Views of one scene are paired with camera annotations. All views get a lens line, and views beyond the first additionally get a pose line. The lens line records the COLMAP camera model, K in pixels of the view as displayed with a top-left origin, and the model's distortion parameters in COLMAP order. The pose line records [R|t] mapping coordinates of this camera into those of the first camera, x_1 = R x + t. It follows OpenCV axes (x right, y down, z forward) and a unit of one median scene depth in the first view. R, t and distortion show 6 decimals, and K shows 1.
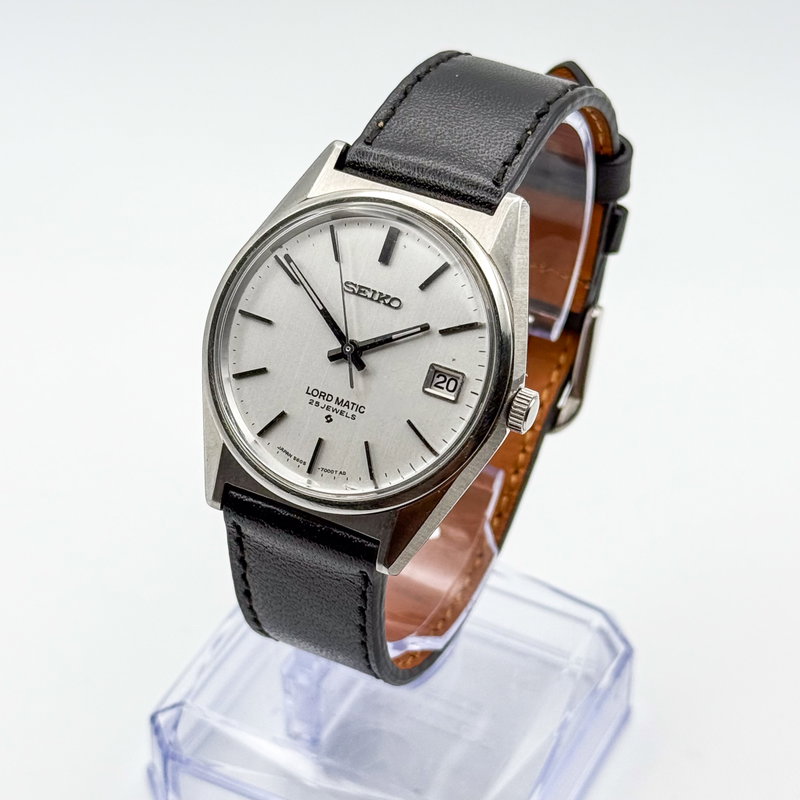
lens RADIAL K [[2215.6, 0, 400.0], [0, 2215.6, 400.0], [0, 0, 1]] dist [0.143177, -0.295619]
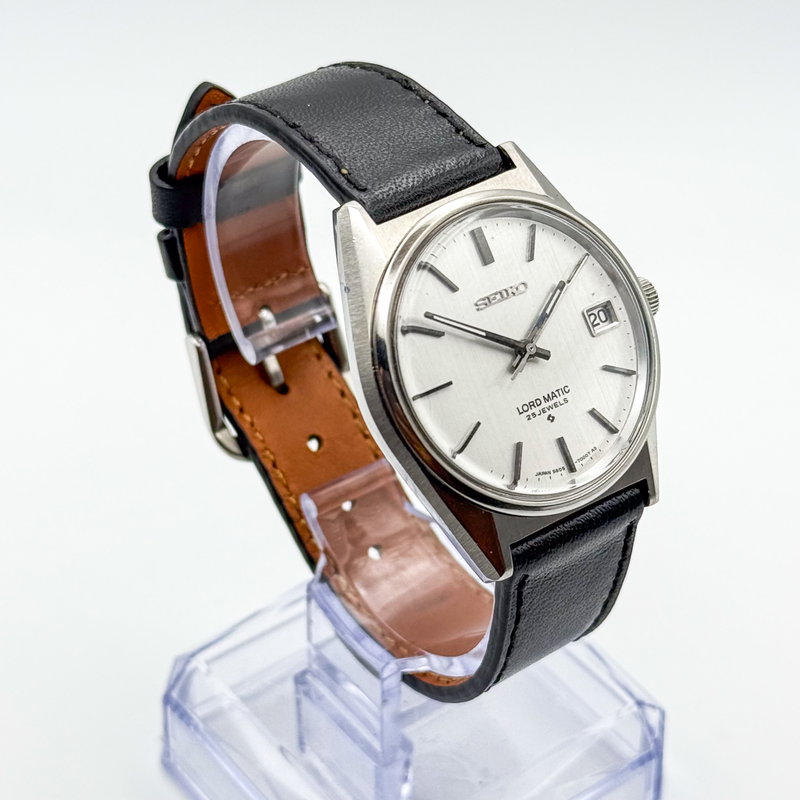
lens RADIAL K [[2215.6, 0, 400.0], [0, 2215.6, 400.0], [0, 0, 1]] dist [0.143177, -0.295619]
pose [[0.441569, -0.567373, 0.695058, -0.728209], [0.559039, 0.779902, 0.281474, -0.307054], [-0.701778, 0.264274, 0.661564, 0.380374]]
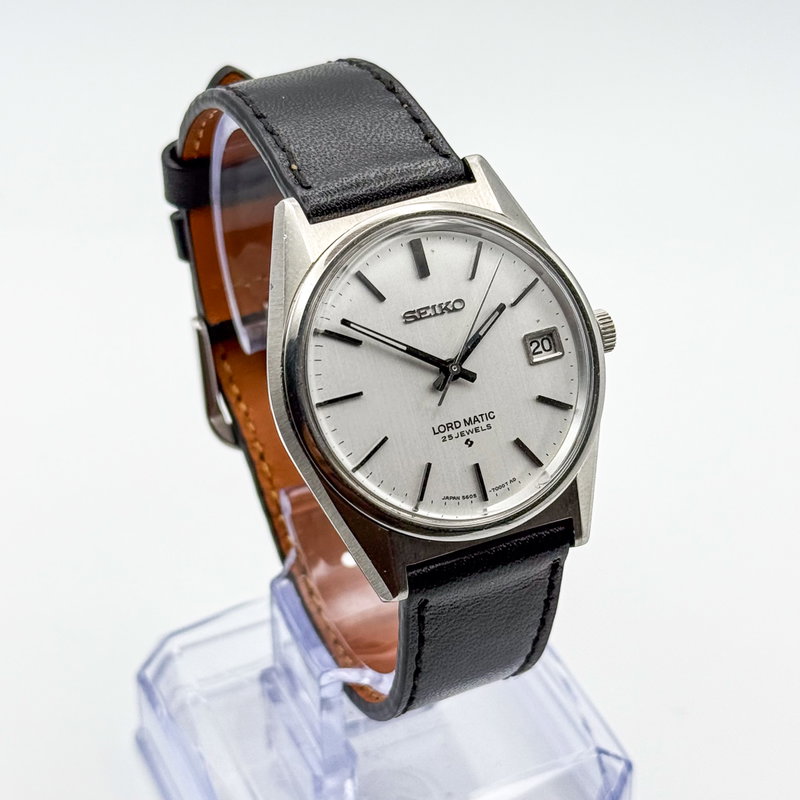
lens RADIAL K [[2215.6, 0, 400.0], [0, 2215.6, 400.0], [0, 0, 1]] dist [0.143177, -0.295619]
pose [[0.623953, -0.502627, 0.598372, -0.600475], [0.501454, 0.844794, 0.186728, -0.196368], [-0.599356, 0.183547, 0.779156, 0.261193]]
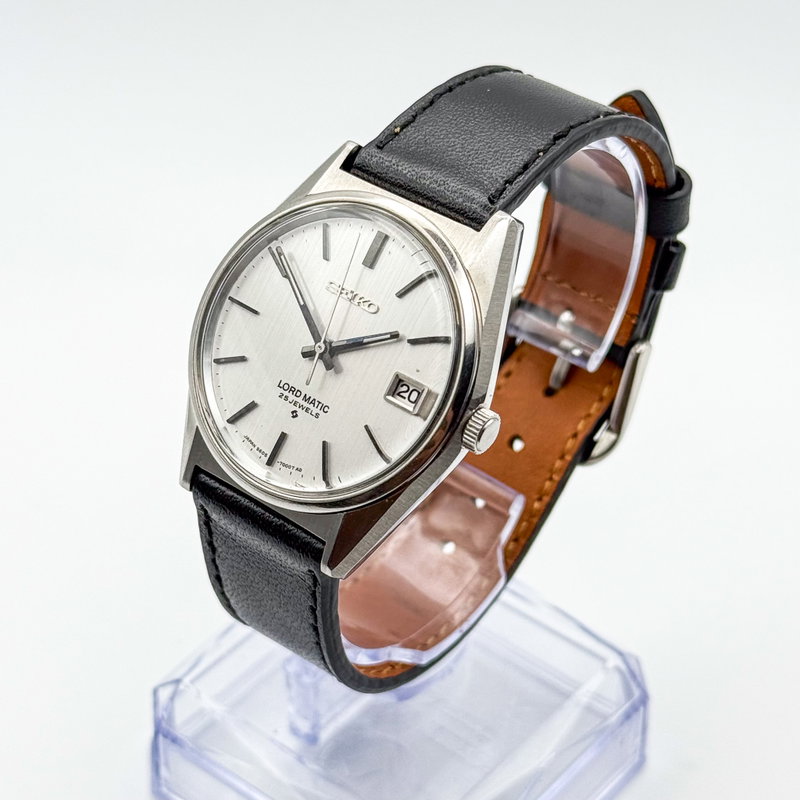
lens RADIAL K [[2215.6, 0, 400.0], [0, 2215.6, 400.0], [0, 0, 1]] dist [0.143177, -0.295619]
pose [[0.976952, 0.126477, -0.171953, 0.181693], [-0.128158, 0.991753, 0.001339, -0.005254], [0.170704, 0.020729, 0.985104, 0.019617]]
